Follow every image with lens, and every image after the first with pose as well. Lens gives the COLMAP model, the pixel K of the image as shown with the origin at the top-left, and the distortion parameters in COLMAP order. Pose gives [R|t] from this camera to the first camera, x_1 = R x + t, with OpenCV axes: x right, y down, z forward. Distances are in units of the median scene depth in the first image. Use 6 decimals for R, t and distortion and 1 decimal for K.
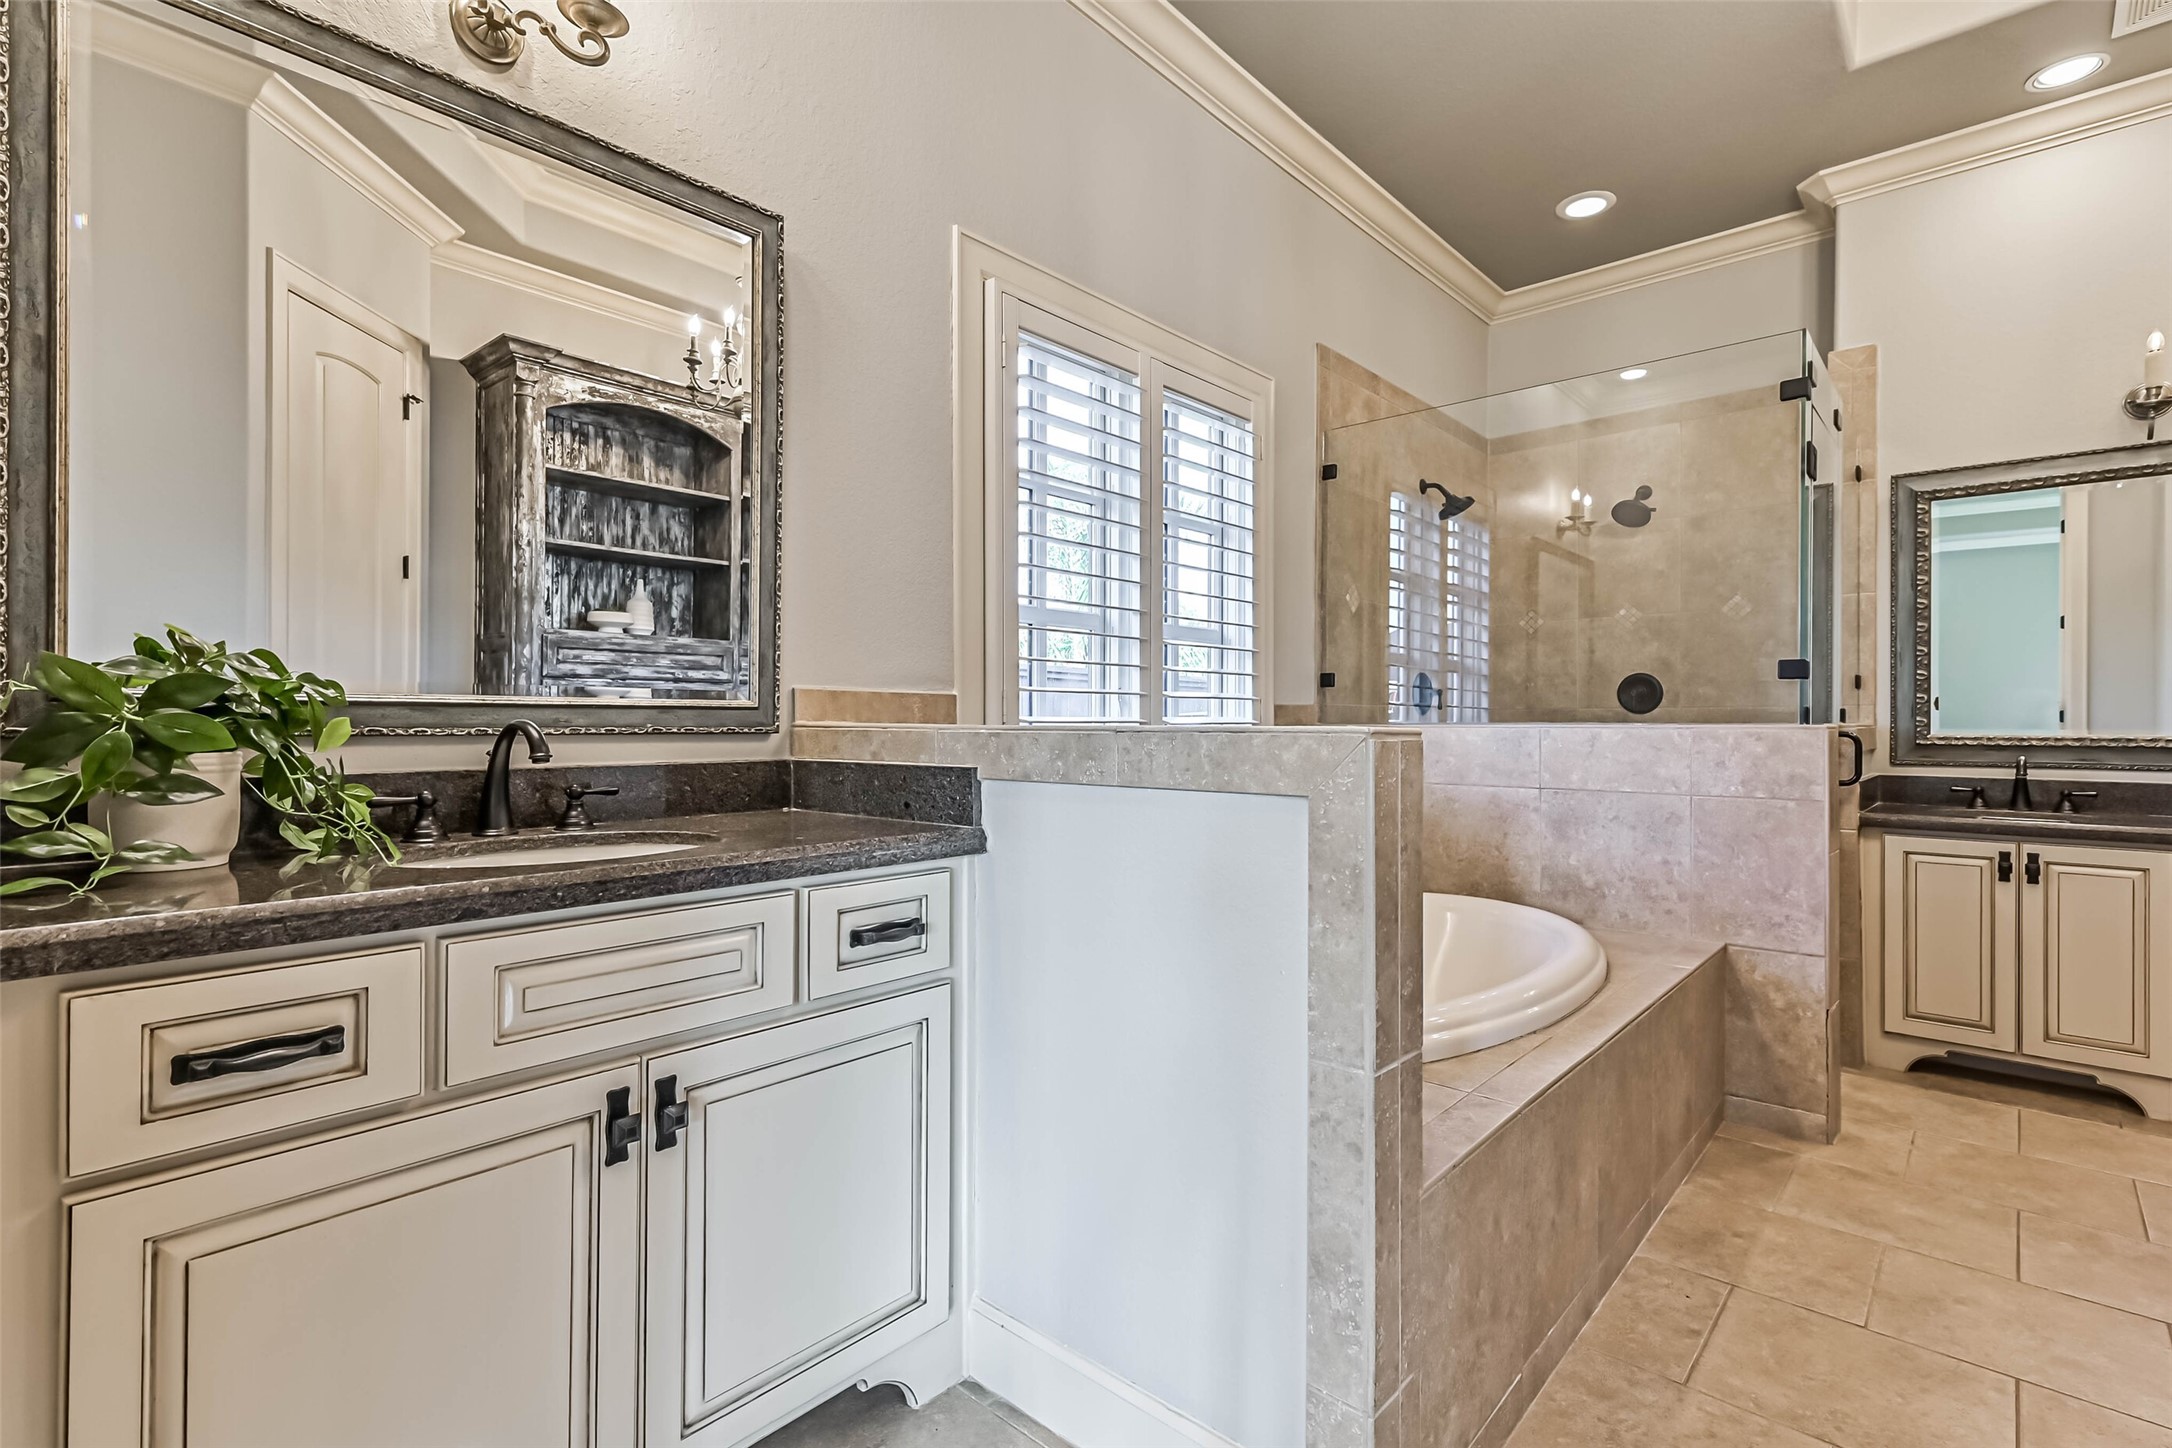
lens RADIAL K [[1024.1, 0, 1094.7], [0, 1024.1, 722.4], [0, 0, 1]] dist [0.023965, -0.007376]
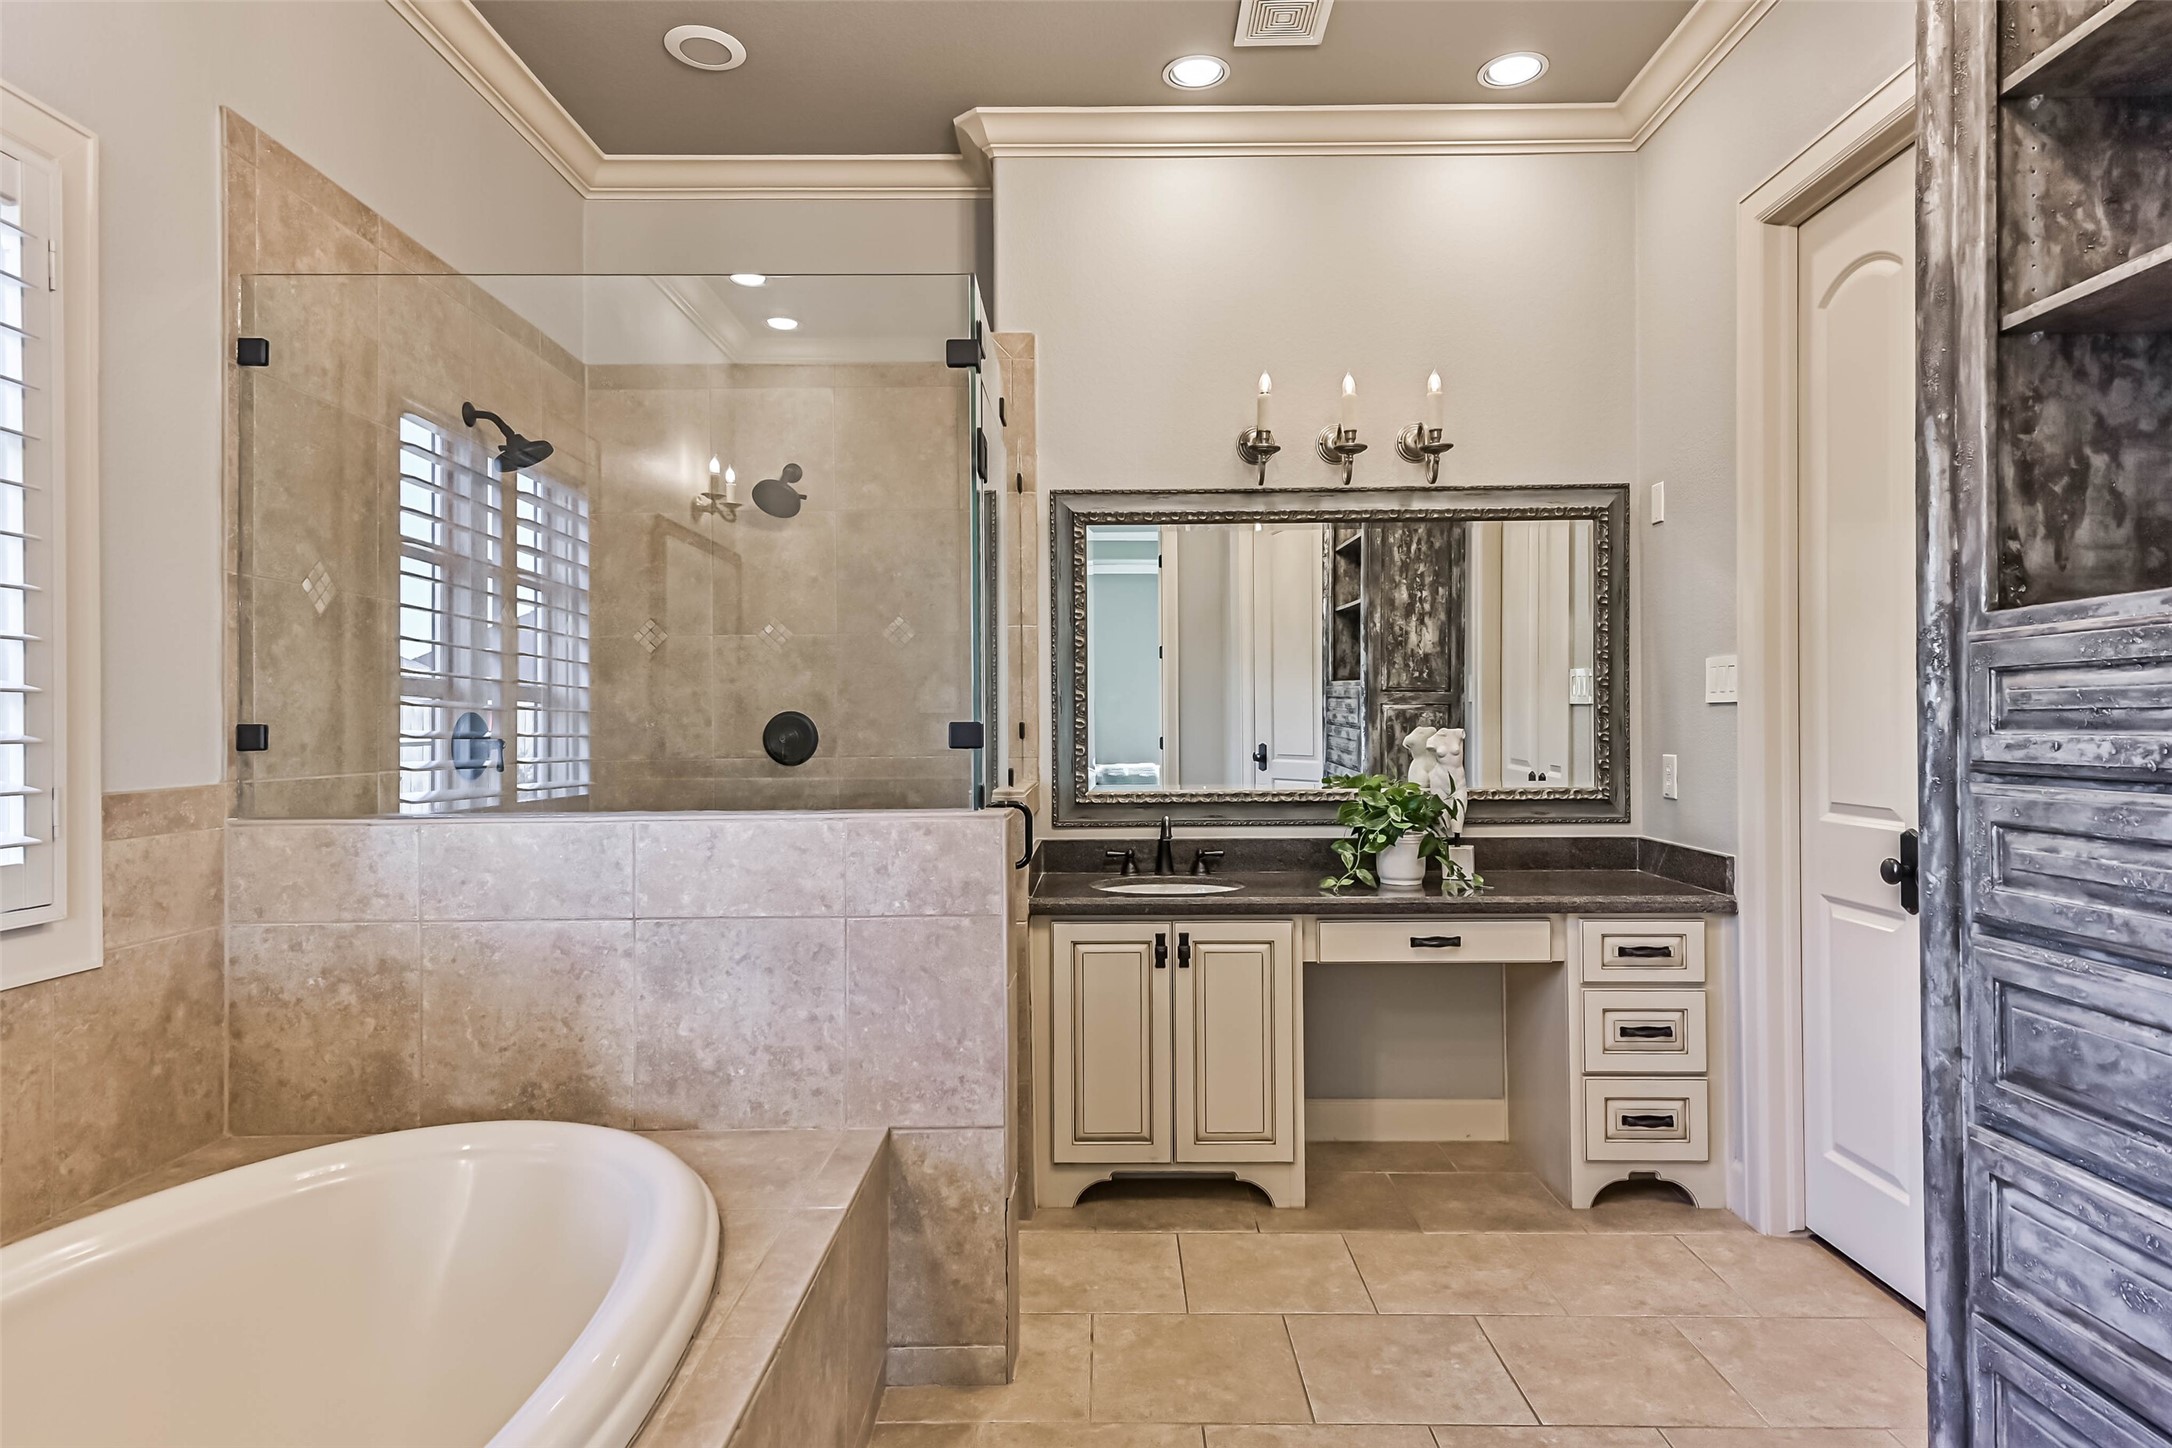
lens RADIAL K [[1201.9, 0, 1086.0], [0, 1201.9, 724.0], [0, 0, 1]] dist [0.029731, -0.000489]
pose [[0.757355, -0.005997, 0.652976, 0.158307], [0.007255, 0.999973, 0.000768, -0.051150], [-0.652963, 0.004156, 0.757379, 0.257836]]
